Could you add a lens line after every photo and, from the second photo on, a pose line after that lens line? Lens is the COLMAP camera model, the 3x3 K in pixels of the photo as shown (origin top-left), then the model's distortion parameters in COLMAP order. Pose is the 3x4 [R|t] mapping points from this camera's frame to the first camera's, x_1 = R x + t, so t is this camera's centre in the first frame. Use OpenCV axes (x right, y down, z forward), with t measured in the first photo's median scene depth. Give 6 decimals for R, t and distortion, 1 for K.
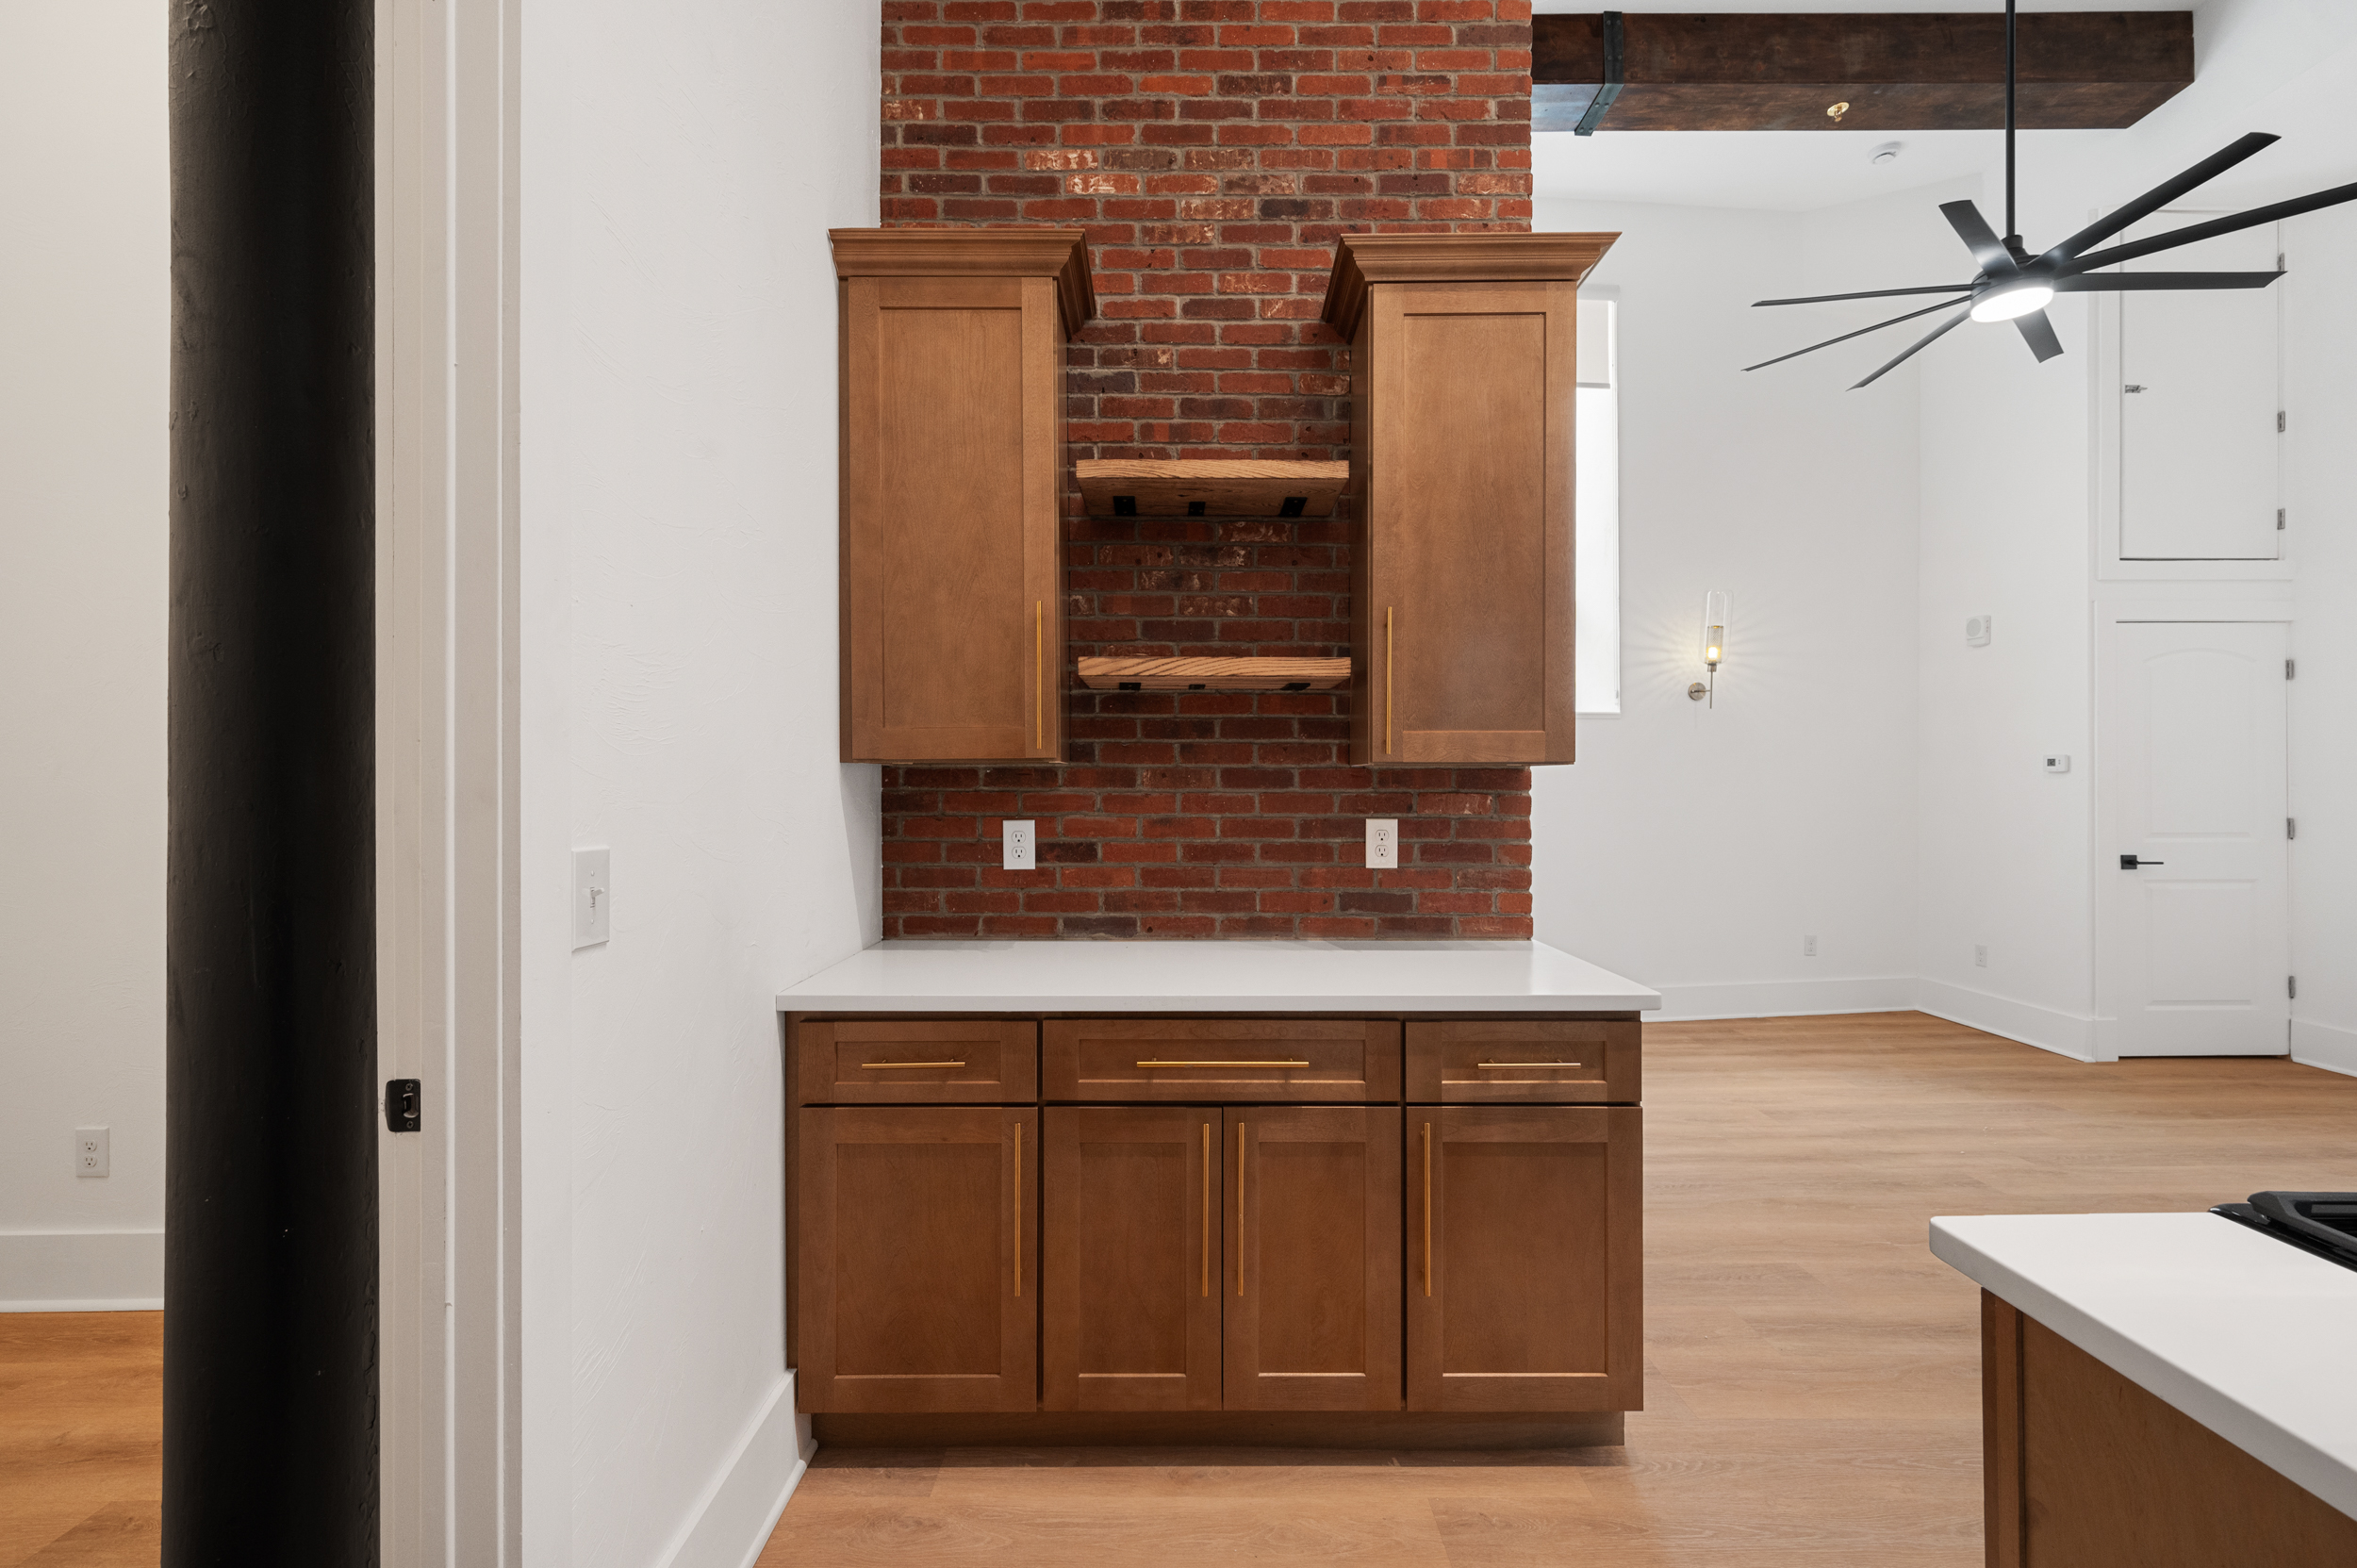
lens RADIAL K [[965.5, 0, 1183.0], [0, 965.5, 784.6], [0, 0, 1]] dist [0.000240, 0.000218]
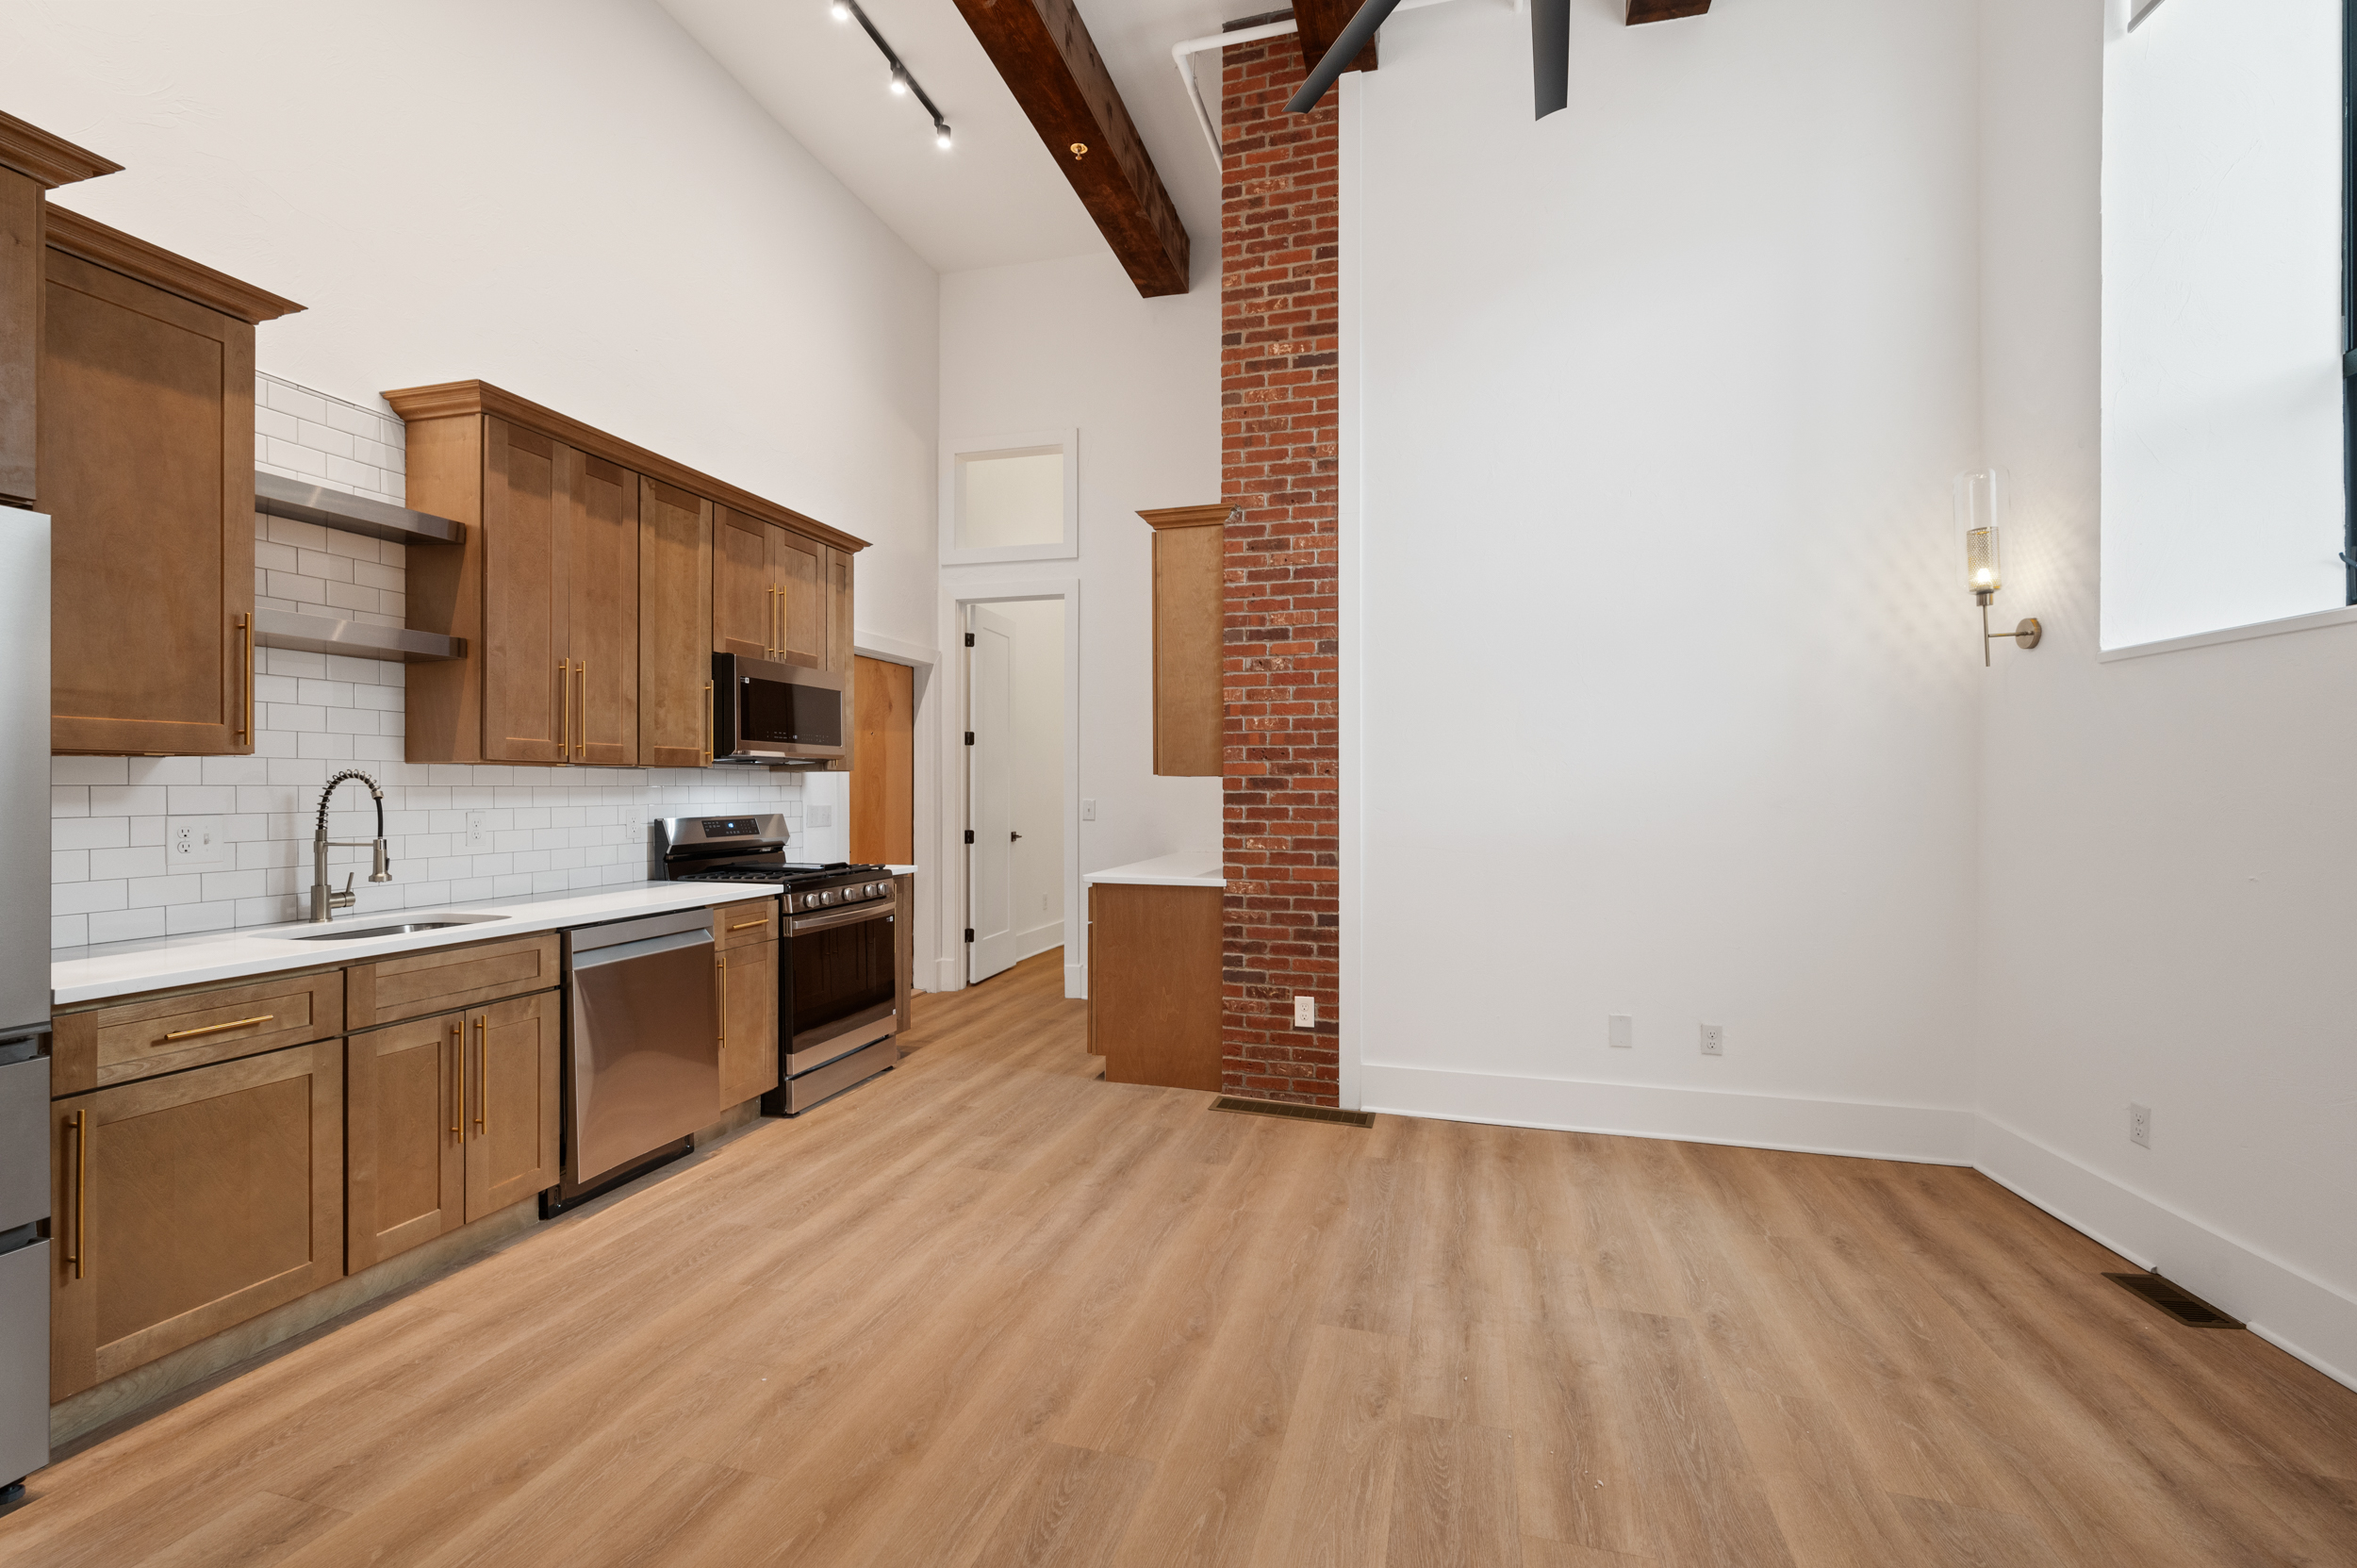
lens RADIAL K [[1023.6, 0, 1183.5], [0, 1023.6, 787.2], [0, 0, 1]] dist [0.002266, -0.000745]
pose [[-0.264110, 0.000037, -0.964492, 1.392142], [-0.003977, 0.999991, 0.001128, 0.001401], [0.964484, 0.004134, -0.264108, 0.931676]]
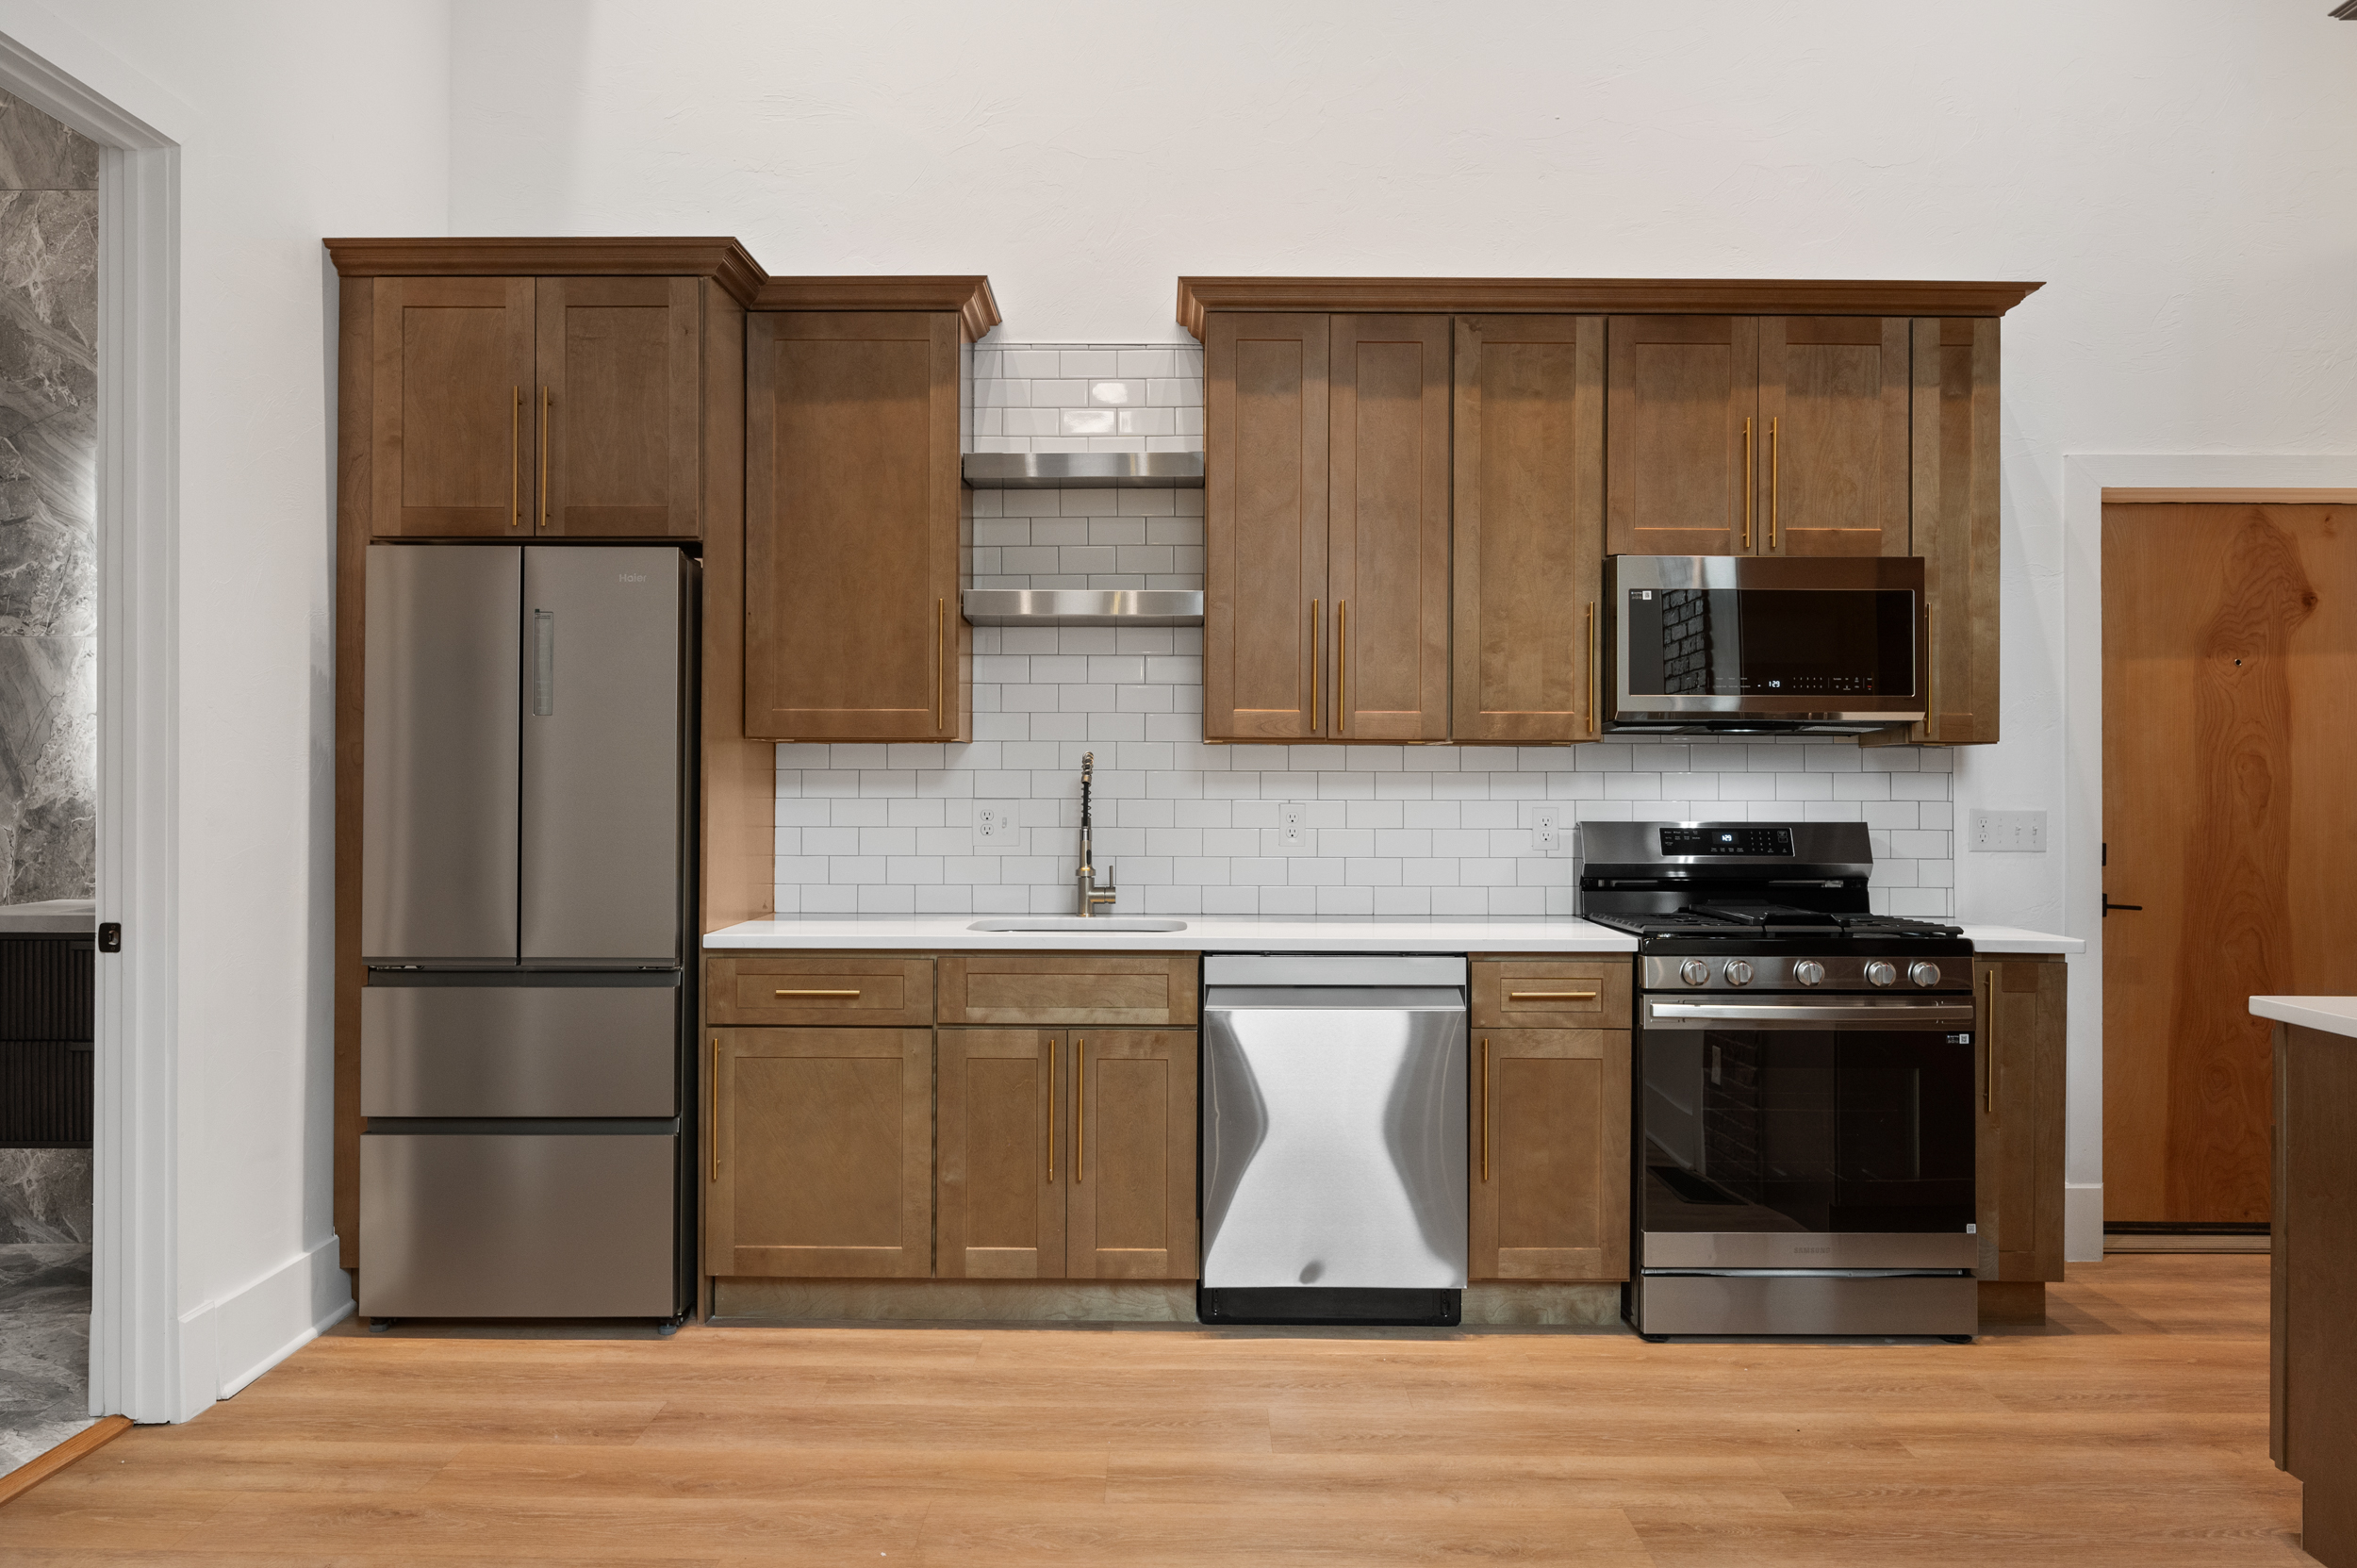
lens RADIAL K [[1662.3, 0, 1177.4], [0, 1662.3, 778.8], [0, 0, 1]] dist [0.001700, -0.005918]
pose [[-0.999991, -0.003894, 0.001605, 0.744731], [-0.003891, 0.999991, 0.001935, 0.007479], [-0.001613, 0.001928, -0.999997, 1.269361]]
